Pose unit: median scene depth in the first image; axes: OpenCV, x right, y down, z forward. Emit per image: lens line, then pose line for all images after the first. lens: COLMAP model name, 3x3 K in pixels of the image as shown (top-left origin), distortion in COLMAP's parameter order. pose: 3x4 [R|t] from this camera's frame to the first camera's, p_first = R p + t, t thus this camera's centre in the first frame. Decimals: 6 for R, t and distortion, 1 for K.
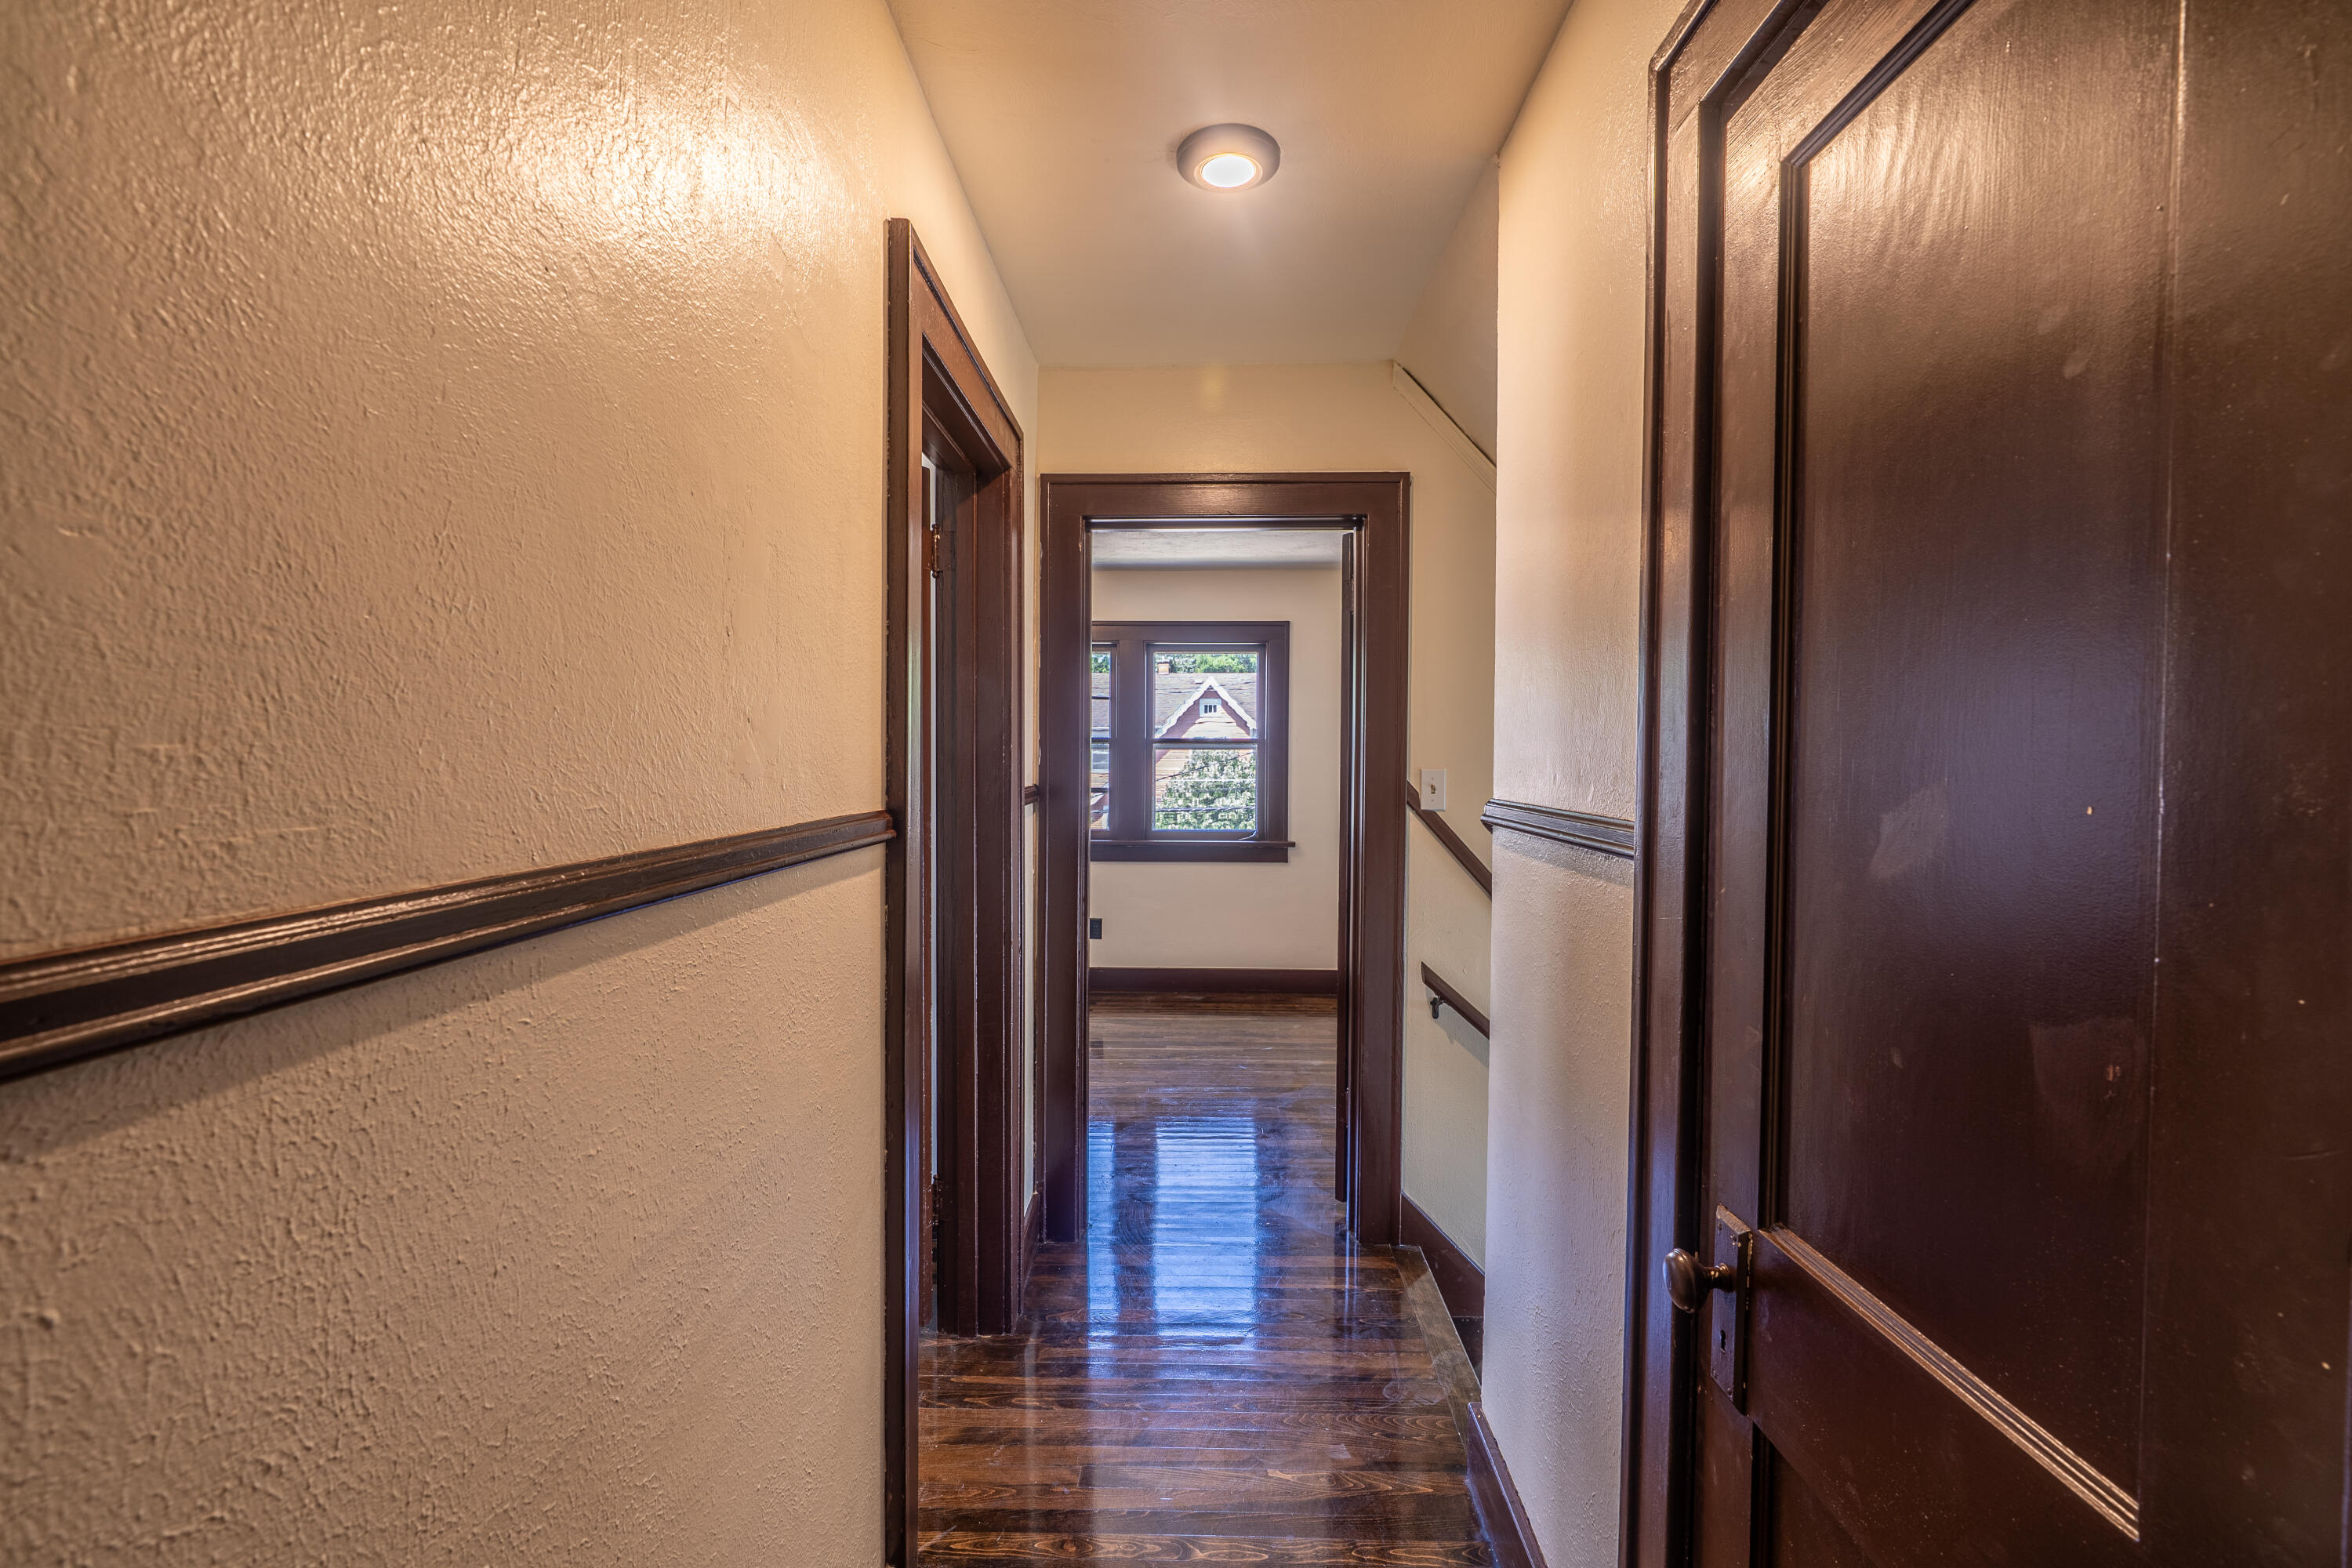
lens RADIAL K [[1079.0, 0, 1176.6], [0, 1079.0, 785.3], [0, 0, 1]] dist [0.000029, 0.000000]
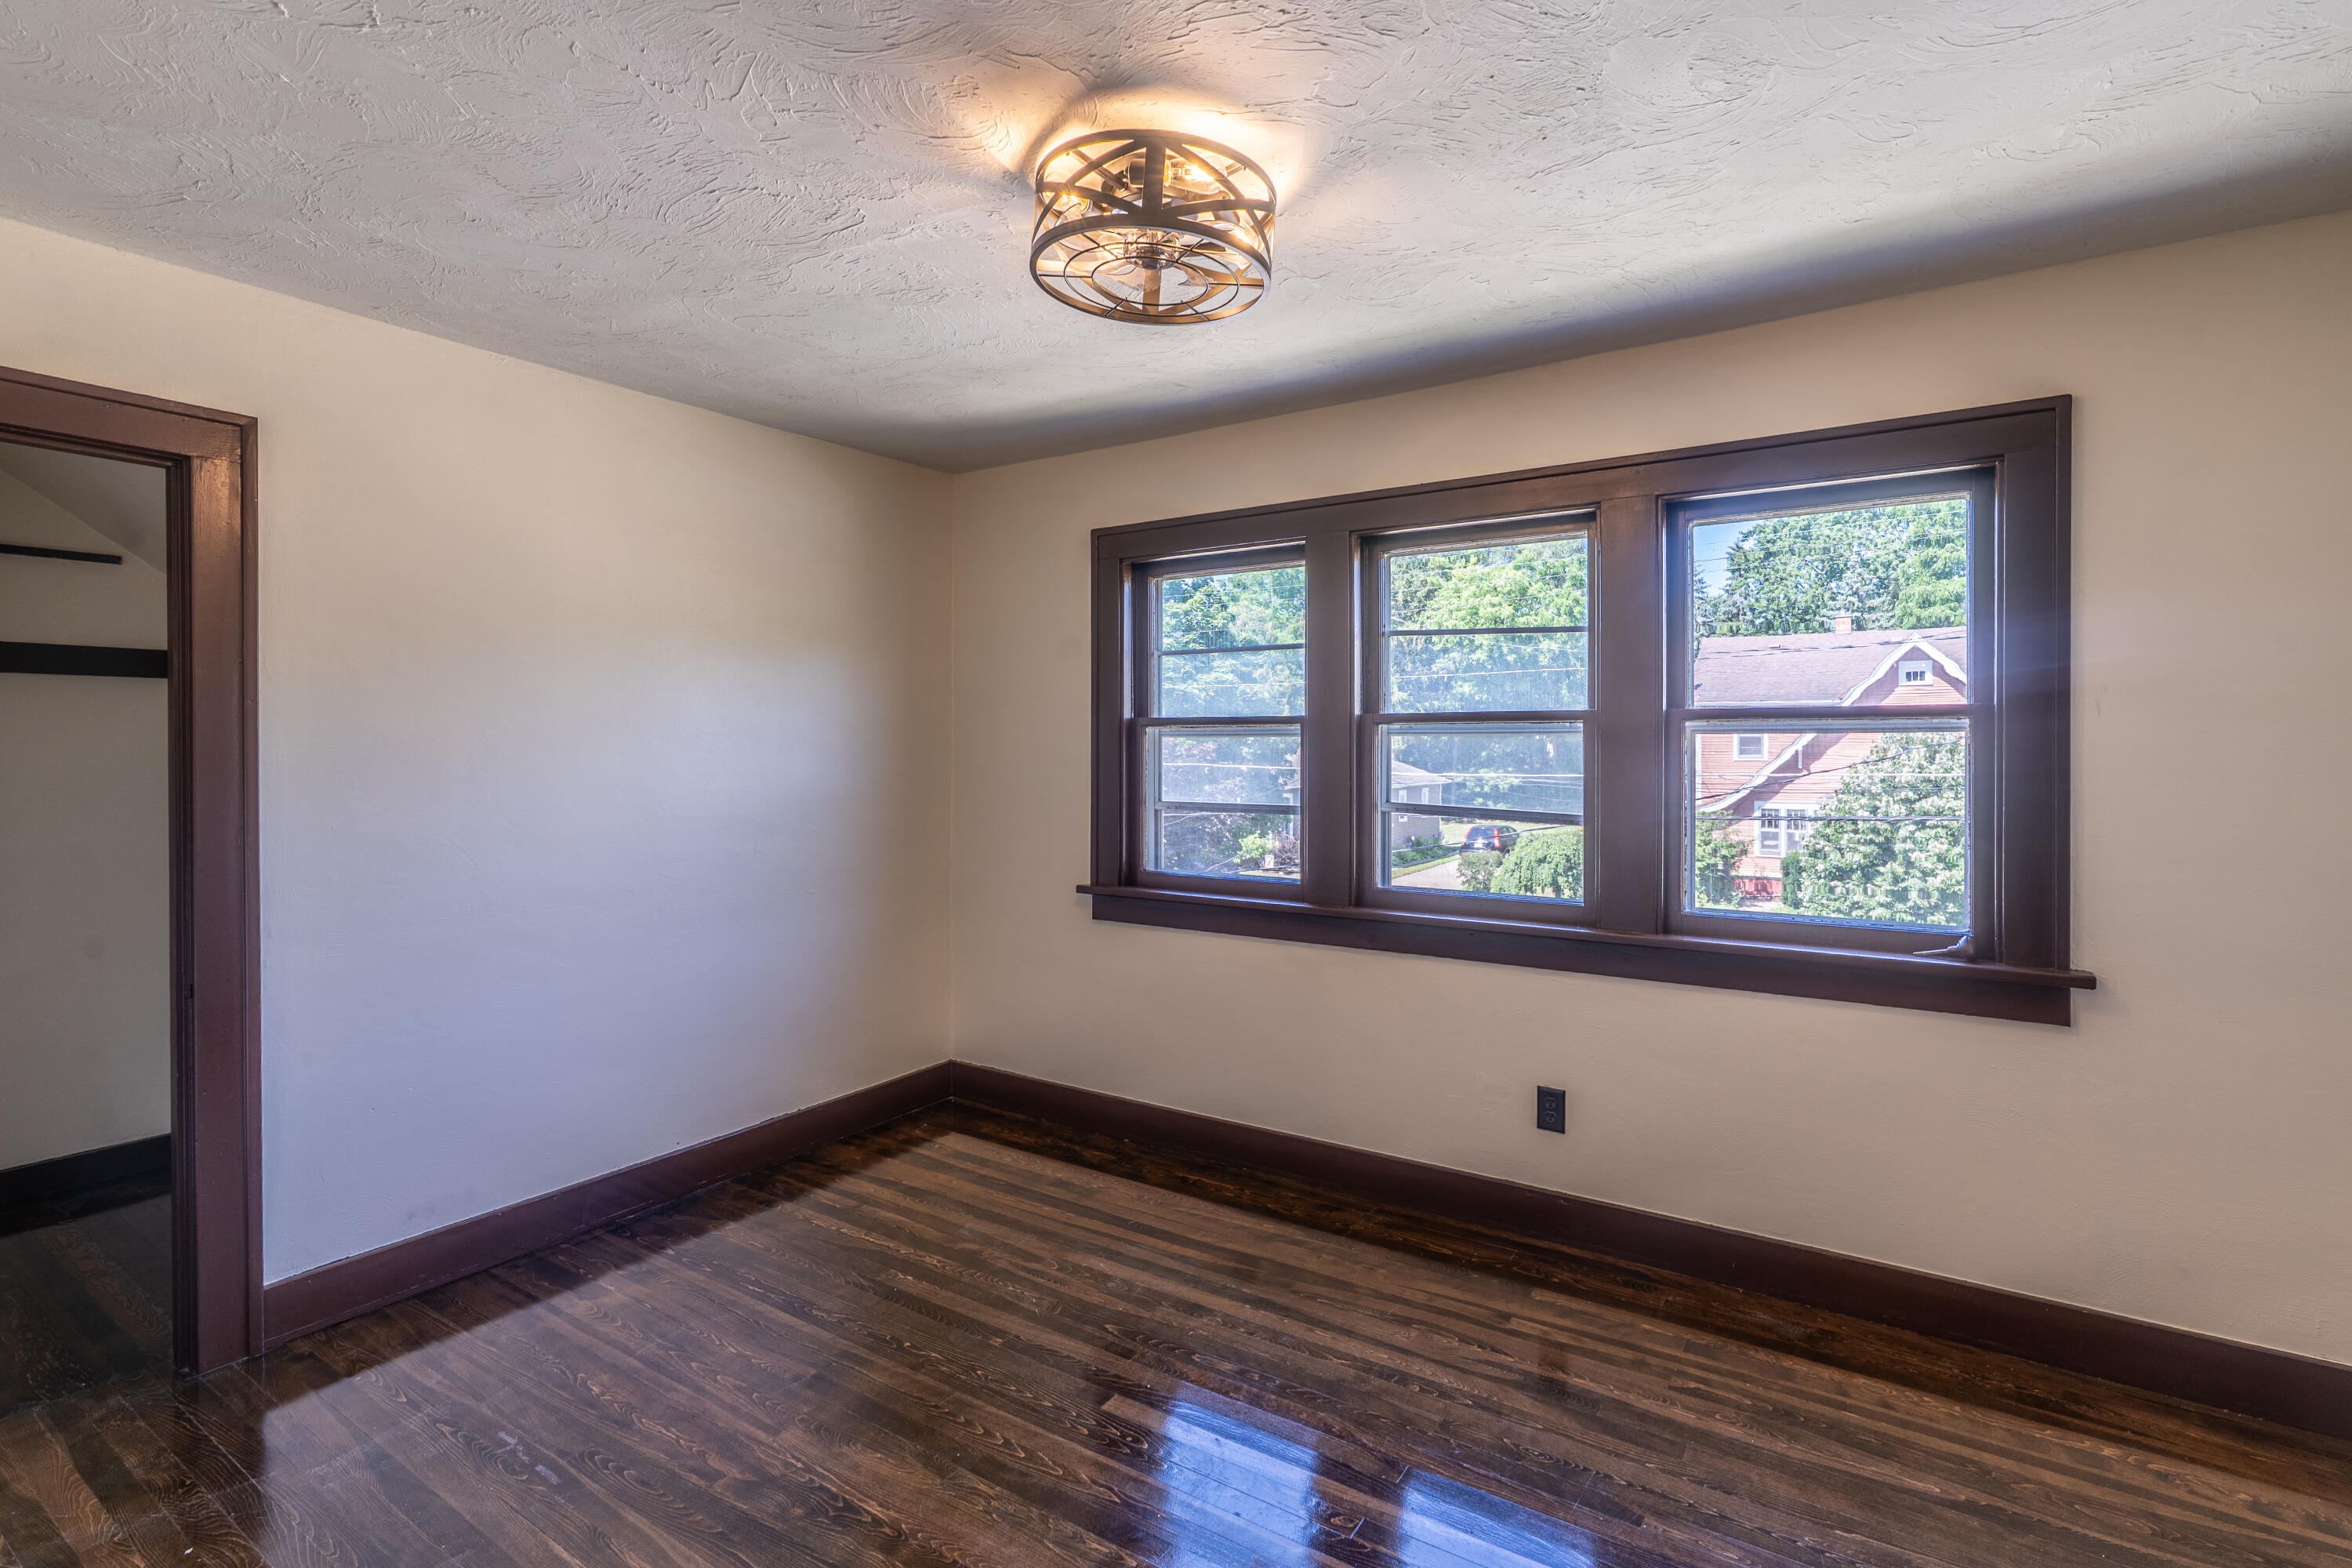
lens RADIAL K [[1084.2, 0, 1190.8], [0, 1084.2, 737.8], [0, 0, 1]] dist [0.000057, 0.000023]
pose [[0.844755, -0.003991, -0.535139, 0.012625], [-0.011071, 0.999628, -0.024931, -0.004838], [0.535039, 0.026985, 0.844396, 0.140218]]
